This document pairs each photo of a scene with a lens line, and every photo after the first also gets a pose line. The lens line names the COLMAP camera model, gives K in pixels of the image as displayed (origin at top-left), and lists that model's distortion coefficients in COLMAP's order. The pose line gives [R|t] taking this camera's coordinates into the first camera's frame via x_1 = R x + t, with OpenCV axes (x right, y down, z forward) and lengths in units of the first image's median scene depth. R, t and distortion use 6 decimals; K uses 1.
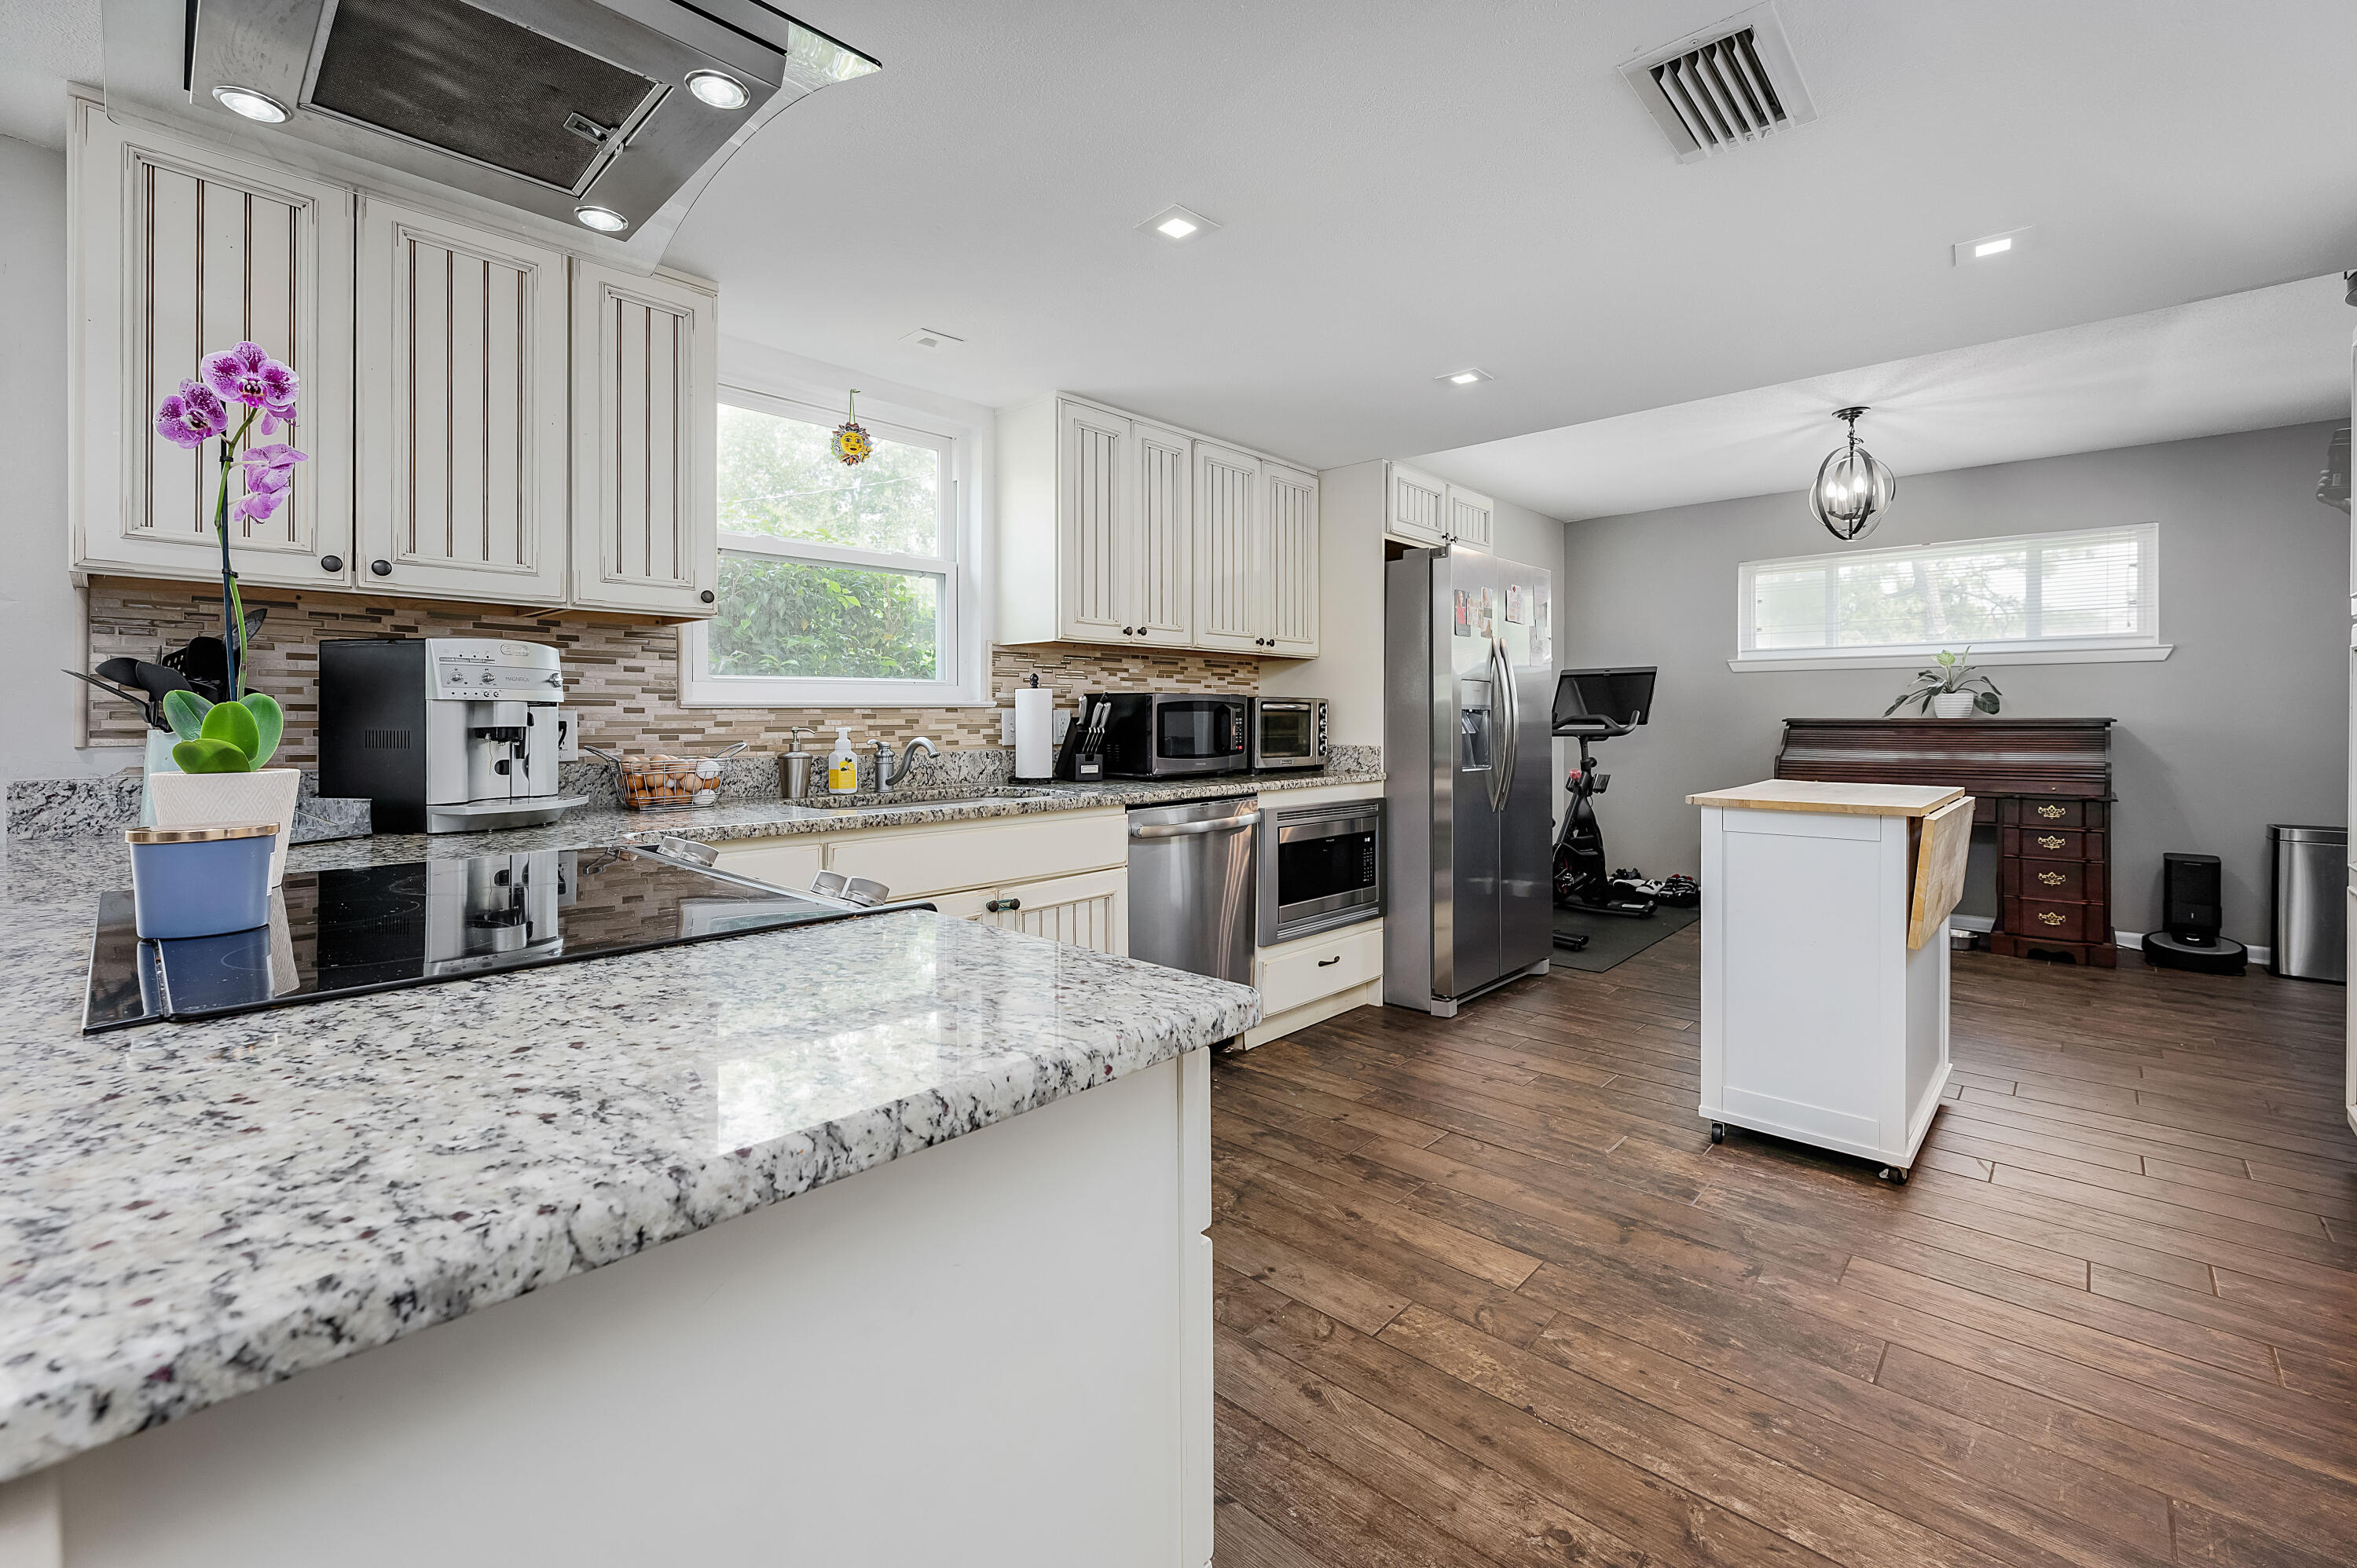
lens RADIAL K [[945.9, 0, 1180.8], [0, 945.9, 736.0], [0, 0, 1]] dist [-0.001548, -0.000013]
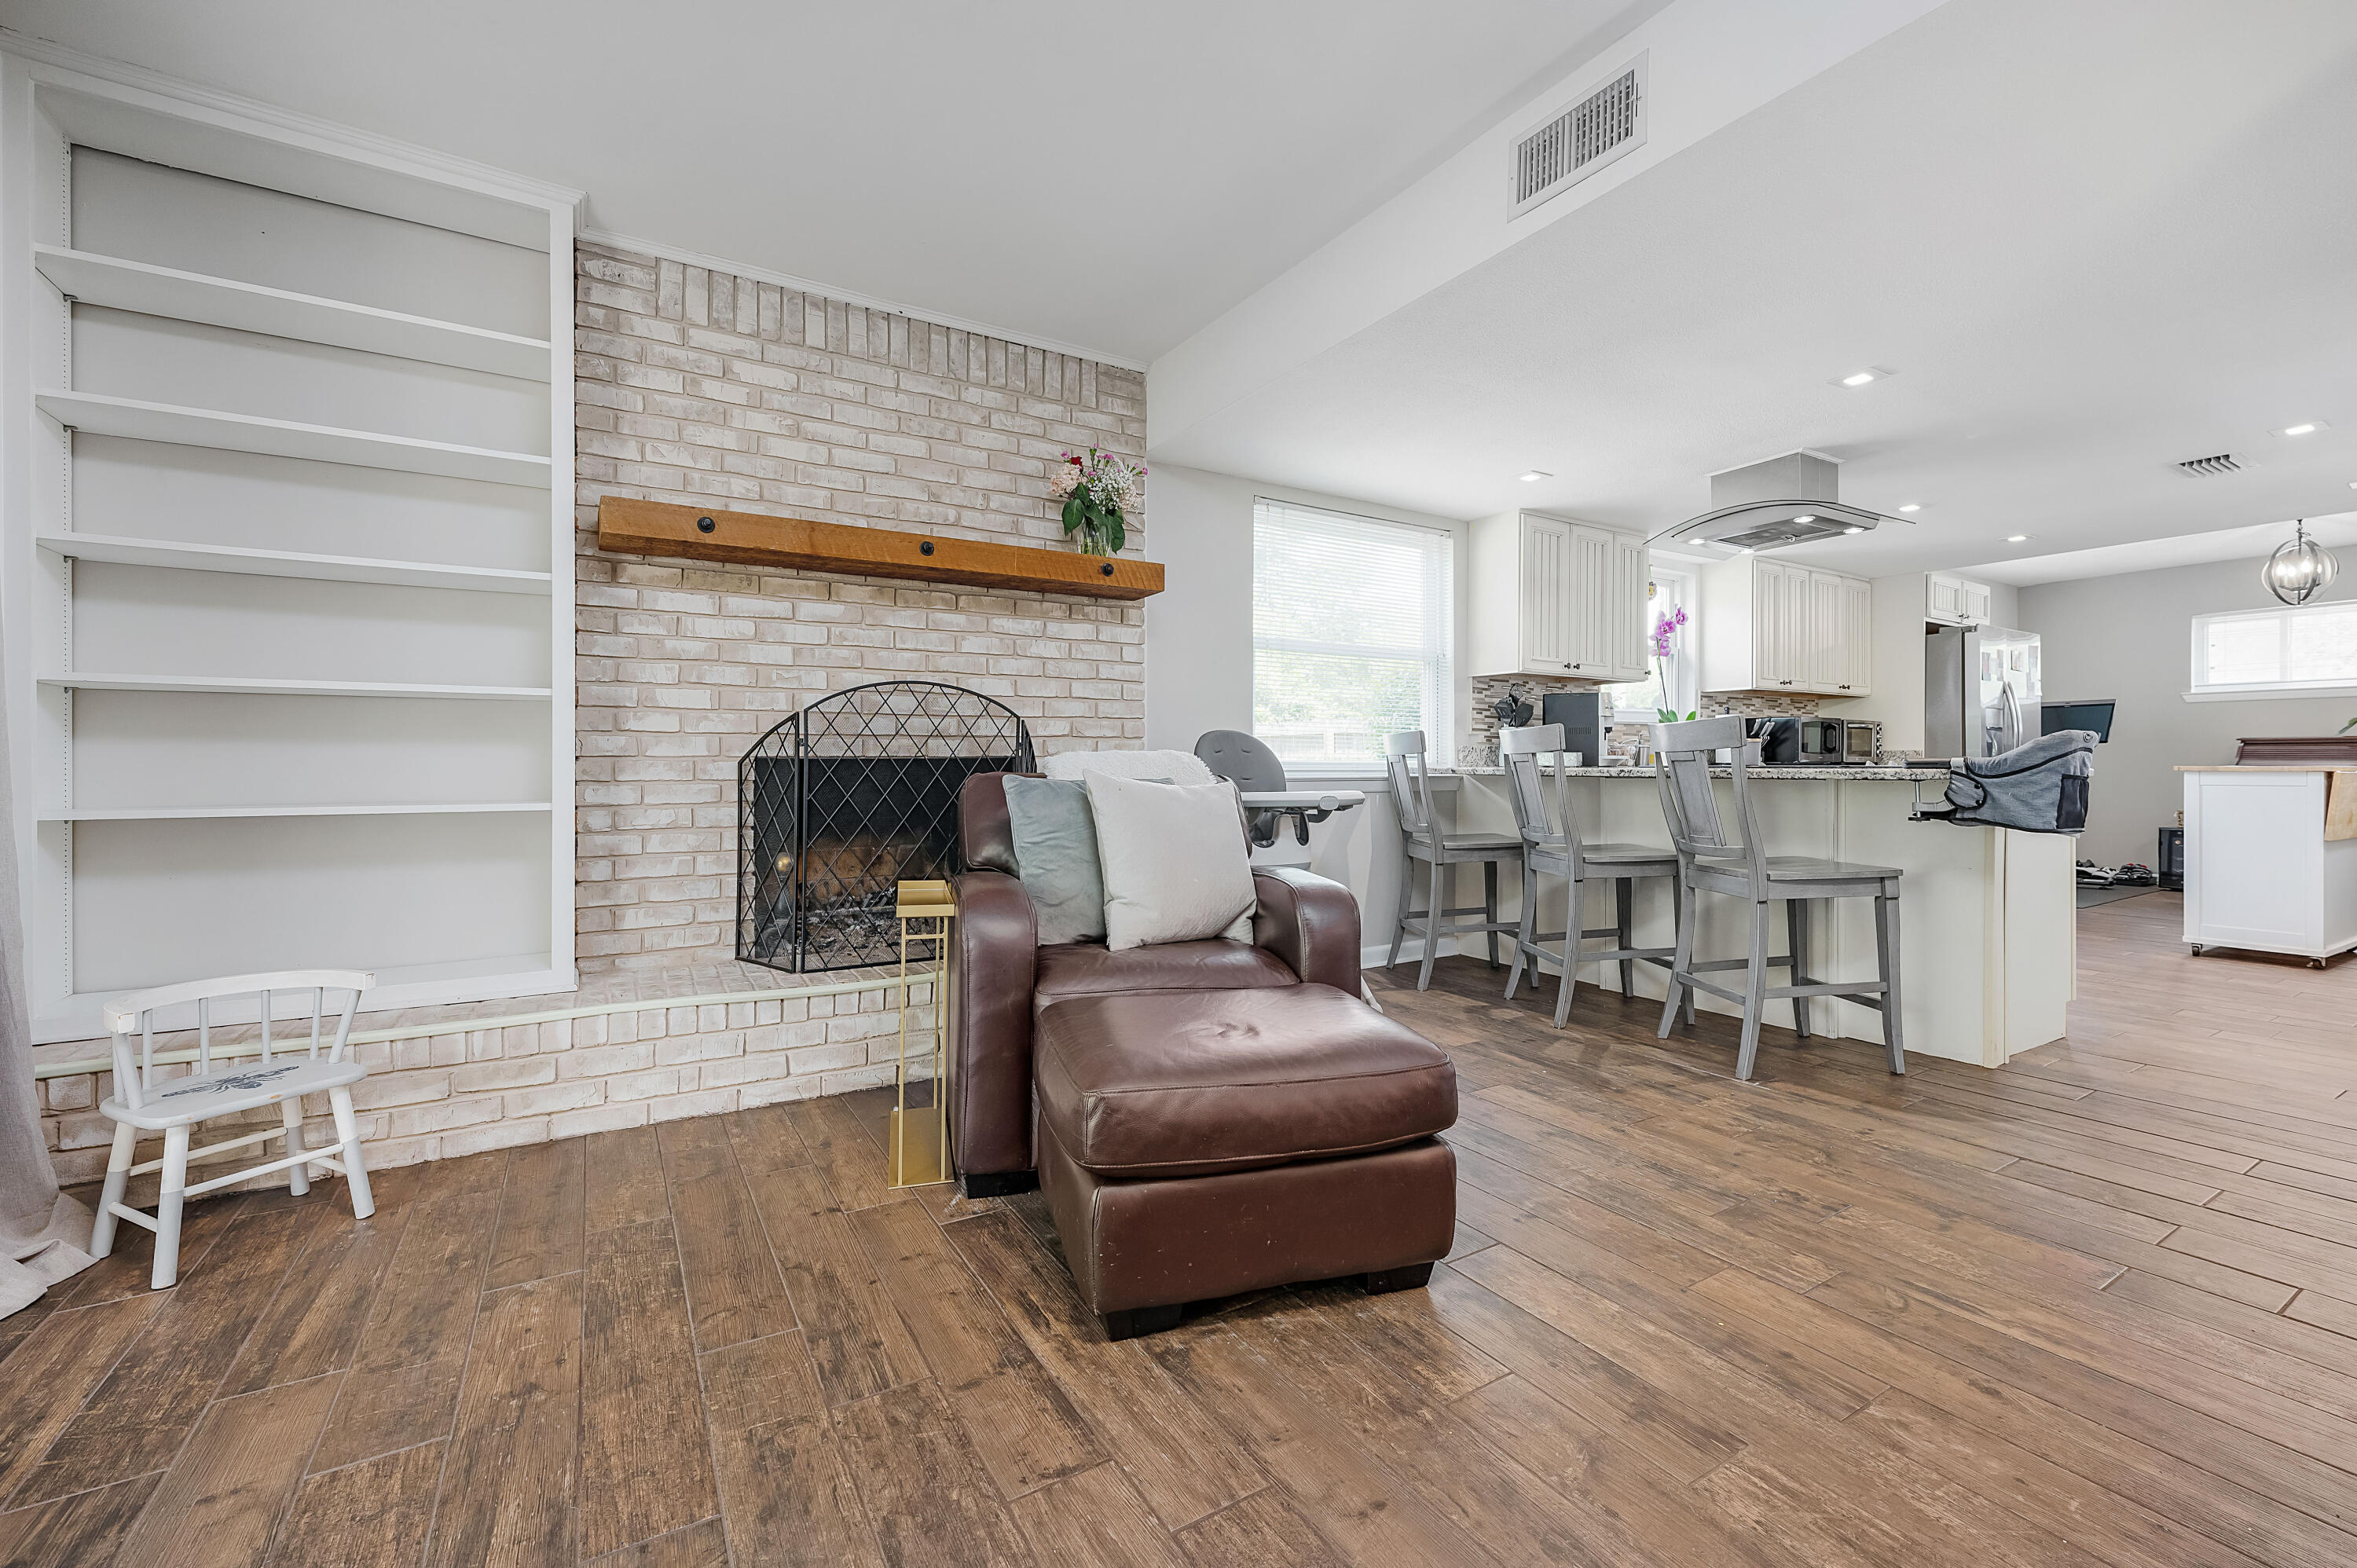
lens RADIAL K [[945.9, 0, 1172.1], [0, 945.9, 774.4], [0, 0, 1]] dist [-0.001548, -0.000013]
pose [[0.963143, 0.003461, -0.268969, -0.577193], [-0.005602, 0.999958, -0.007195, 0.069899], [0.268933, 0.008437, 0.963122, -0.876803]]
